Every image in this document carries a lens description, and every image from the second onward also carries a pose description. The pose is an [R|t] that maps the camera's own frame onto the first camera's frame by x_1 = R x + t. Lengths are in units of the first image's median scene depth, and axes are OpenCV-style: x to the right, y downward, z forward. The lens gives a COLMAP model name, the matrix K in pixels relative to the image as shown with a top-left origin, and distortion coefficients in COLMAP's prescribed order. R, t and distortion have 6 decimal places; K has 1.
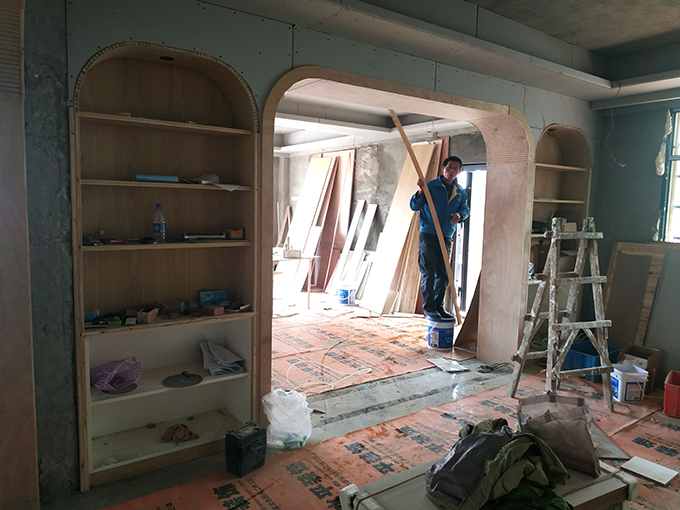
lens RADIAL K [[497.4, 0, 339.6], [0, 497.4, 255.3], [0, 0, 1]] dist [0.004168, 0.000586]
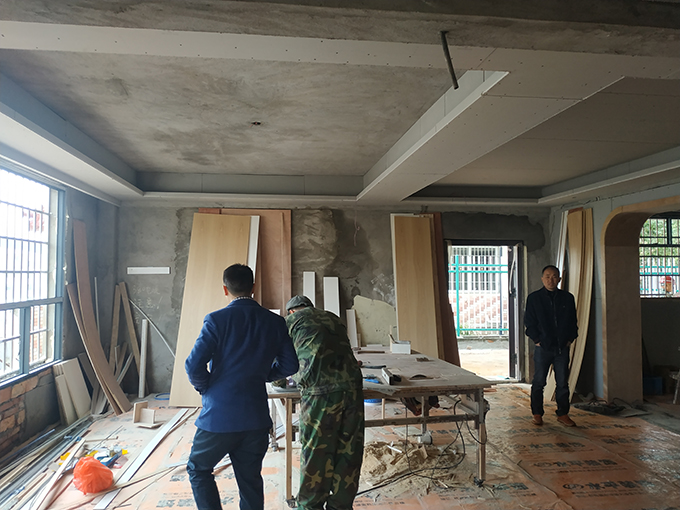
lens RADIAL K [[497.4, 0, 339.2], [0, 497.4, 253.8], [0, 0, 1]] dist [0.004168, 0.000586]
pose [[0.467203, 0.007801, 0.884115, -0.666607], [0.097222, 0.993444, -0.060142, -0.087424], [-0.878788, 0.114054, 0.463382, 0.575284]]
